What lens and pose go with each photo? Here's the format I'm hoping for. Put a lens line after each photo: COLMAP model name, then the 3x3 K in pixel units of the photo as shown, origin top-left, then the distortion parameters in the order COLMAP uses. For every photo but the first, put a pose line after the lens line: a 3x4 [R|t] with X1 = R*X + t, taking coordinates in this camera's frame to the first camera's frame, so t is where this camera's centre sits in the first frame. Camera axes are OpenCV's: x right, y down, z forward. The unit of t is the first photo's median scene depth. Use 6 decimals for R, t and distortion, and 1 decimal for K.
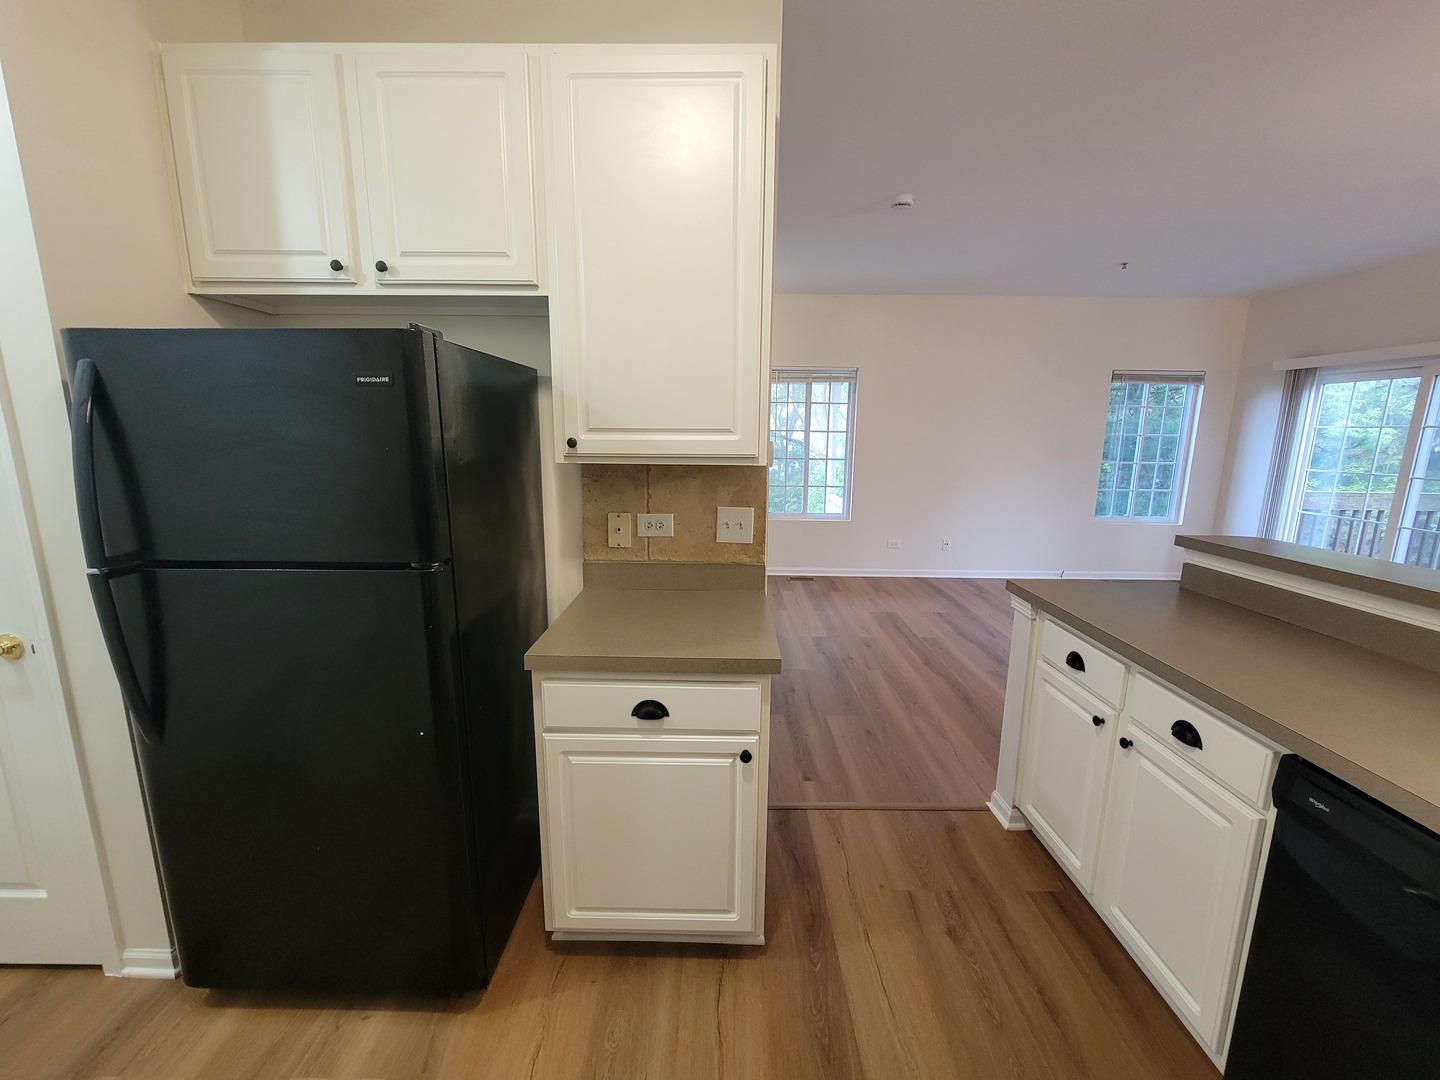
lens RADIAL K [[590.3, 0, 716.6], [0, 590.3, 541.1], [0, 0, 1]] dist [-0.000022, -0.000002]
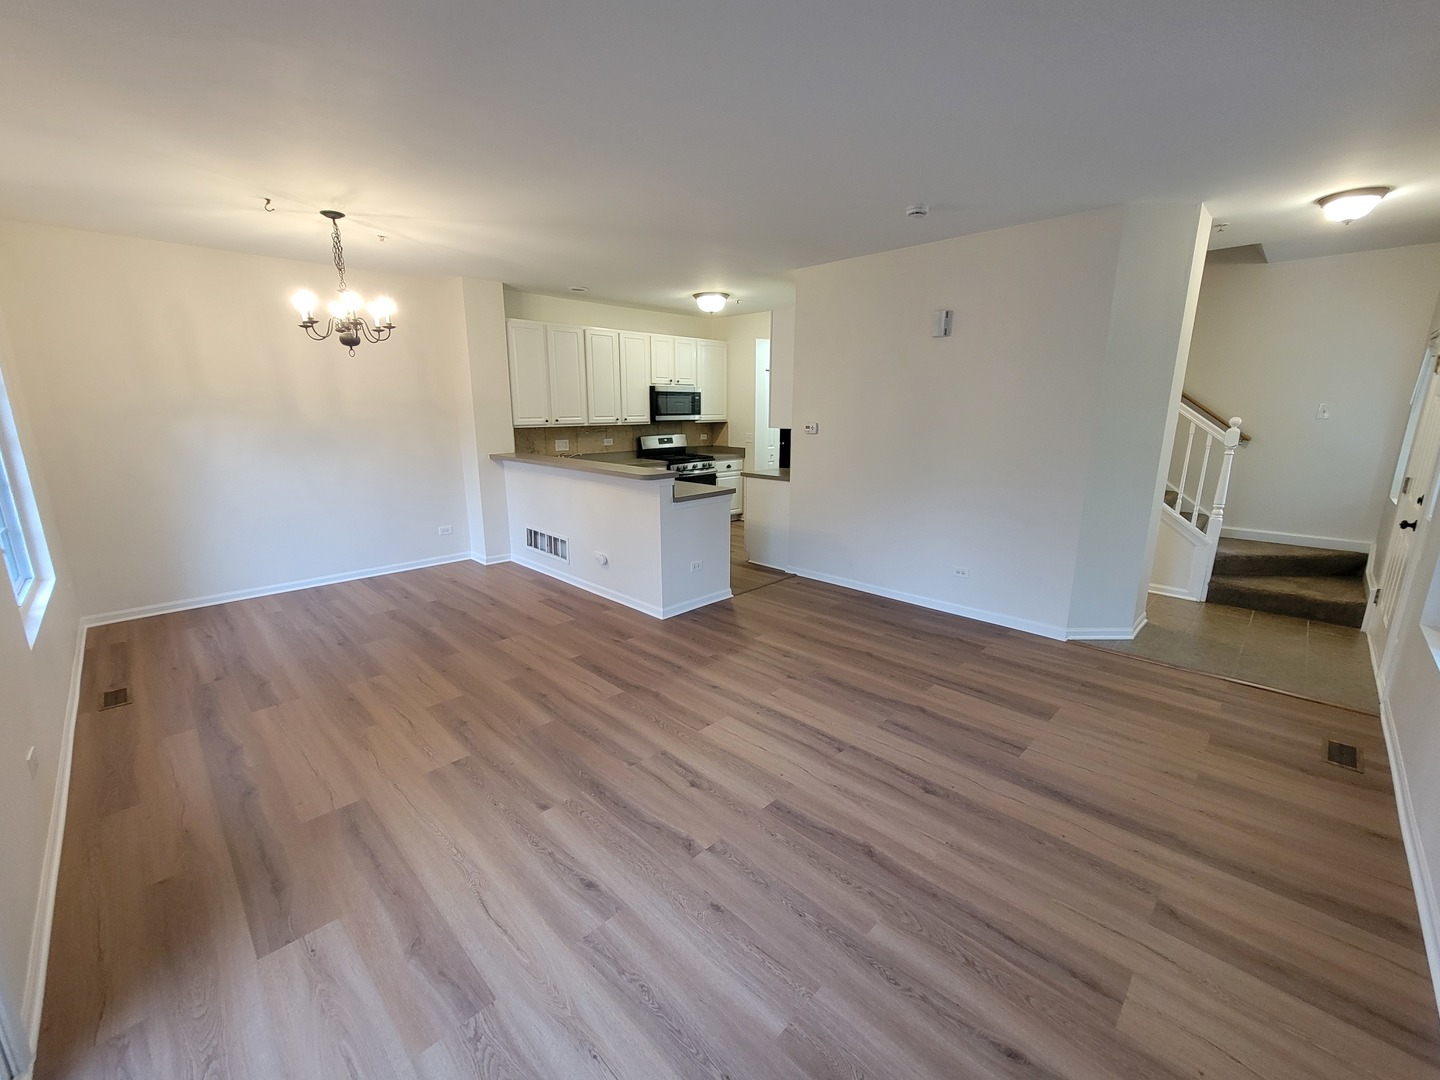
lens RADIAL K [[587.5, 0, 715.3], [0, 587.5, 541.0], [0, 0, 1]] dist [-0.001189, 0.000120]
pose [[-0.701072, 0.150659, -0.696994, 1.070173], [-0.136991, 0.930766, 0.338982, -0.244584], [0.699809, 0.333132, -0.631894, 1.225802]]
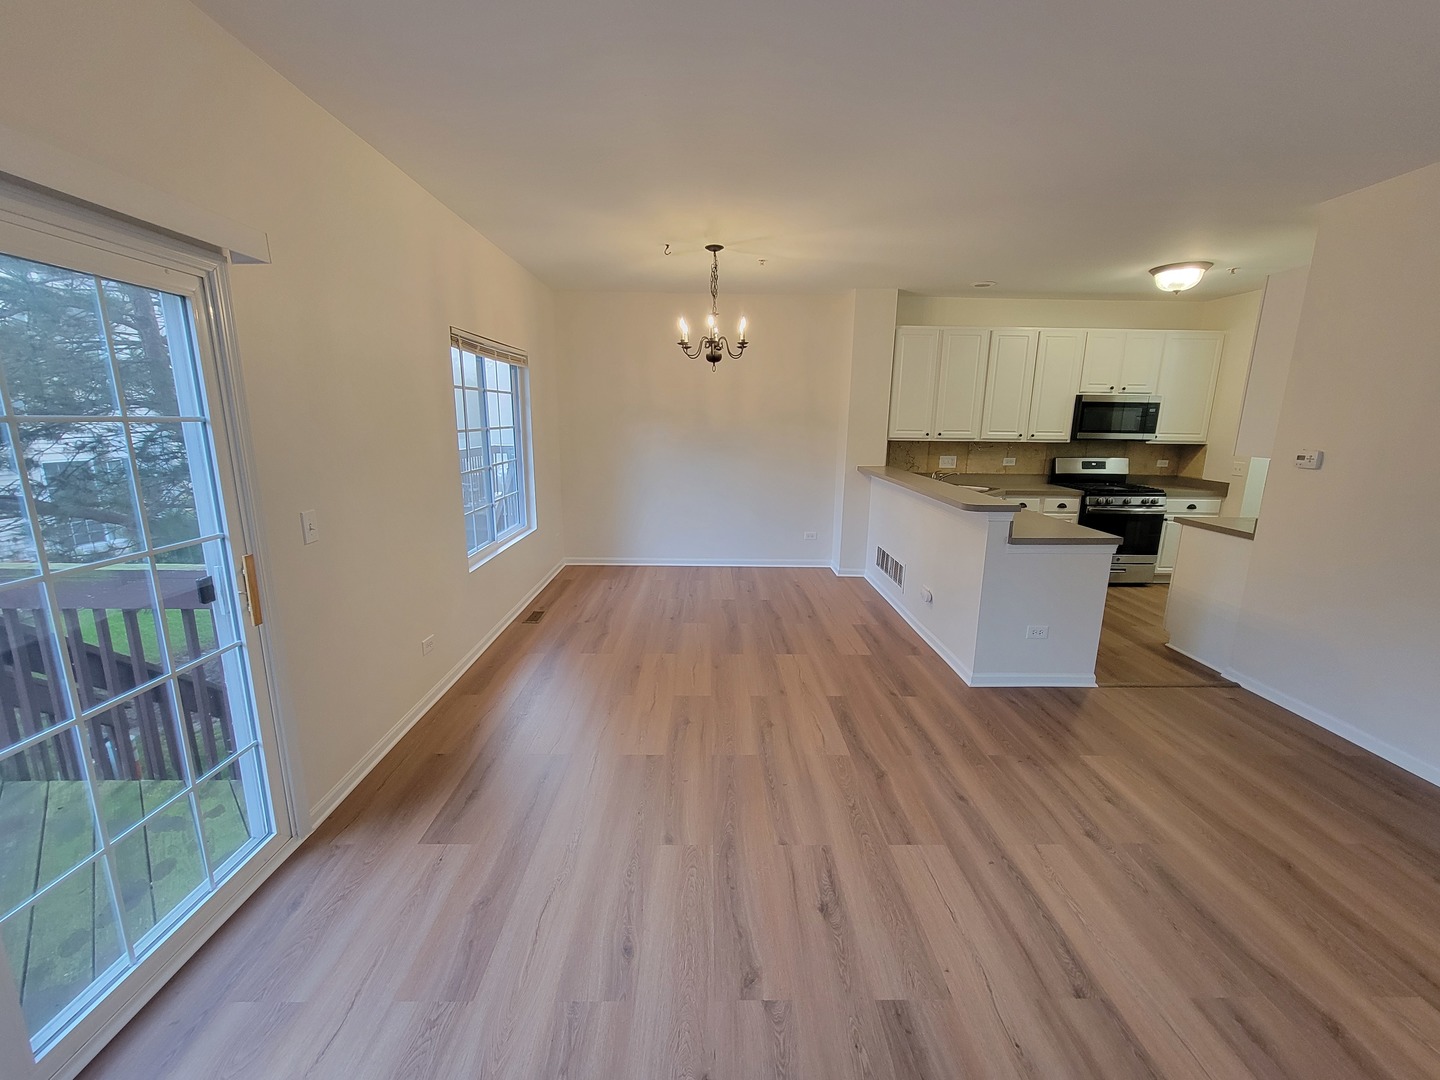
lens RADIAL K [[589.3, 0, 720.0], [0, 589.3, 540.0], [0, 0, 1]] dist [-0.001363, 0.000762]
pose [[-0.999323, -0.016549, -0.032873, 0.813700], [-0.027863, 0.923747, 0.381989, -0.246554], [0.024045, 0.382646, -0.923582, 1.227181]]
